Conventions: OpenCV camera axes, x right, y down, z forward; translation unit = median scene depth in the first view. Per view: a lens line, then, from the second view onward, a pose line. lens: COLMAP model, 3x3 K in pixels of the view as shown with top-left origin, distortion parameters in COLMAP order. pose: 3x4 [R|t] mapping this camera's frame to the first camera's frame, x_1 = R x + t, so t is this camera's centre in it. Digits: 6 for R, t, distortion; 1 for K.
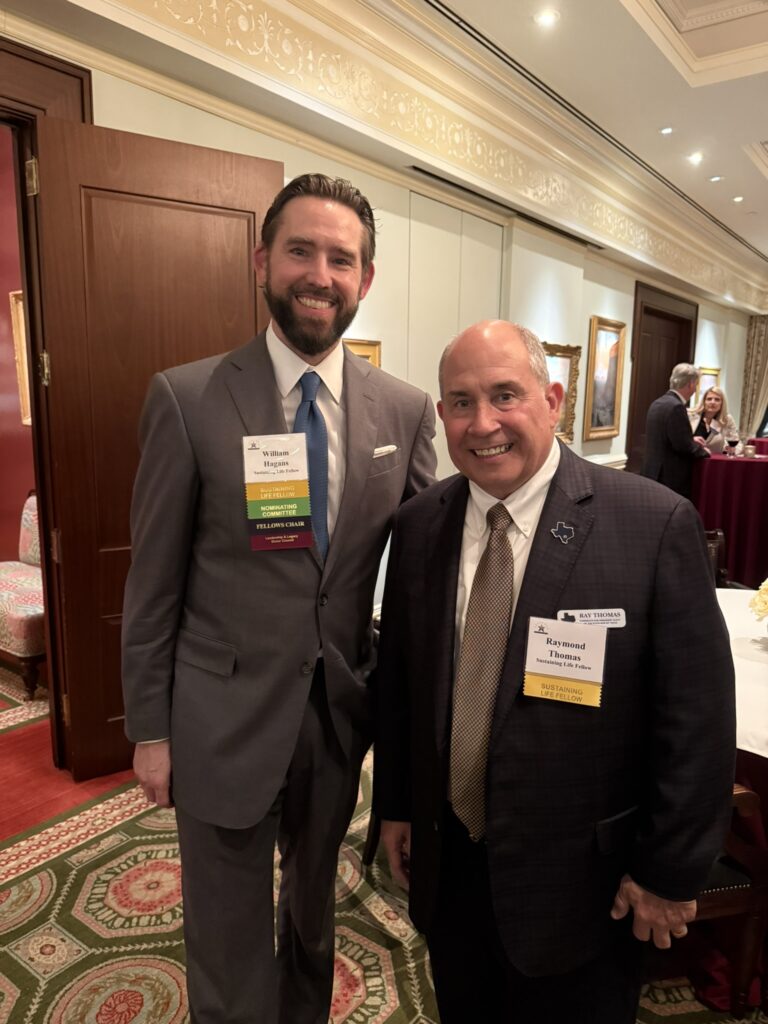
lens RADIAL K [[746.3, 0, 385.8], [0, 746.3, 513.9], [0, 0, 1]] dist [-0.039762, 0.015433]
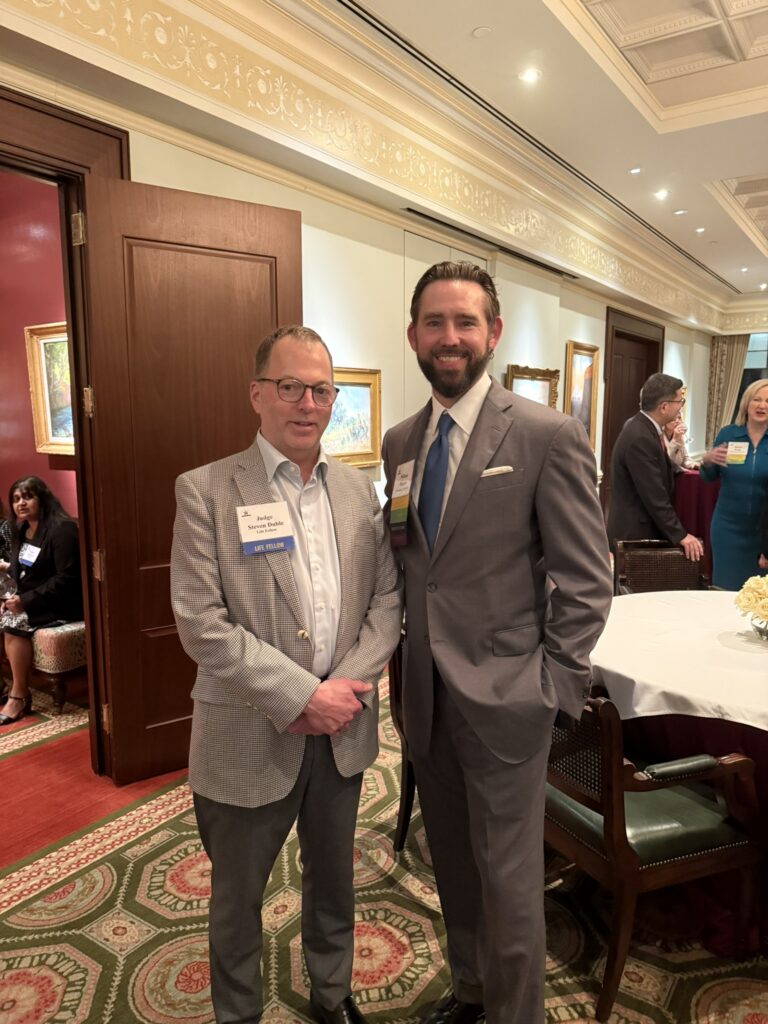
lens RADIAL K [[746.3, 0, 380.4], [0, 746.3, 512.5], [0, 0, 1]] dist [-0.039762, 0.015433]
pose [[0.999196, -0.020359, 0.034543, -0.067224], [0.021370, 0.999346, -0.029155, 0.006503], [-0.033927, 0.029870, 0.998978, -0.090392]]
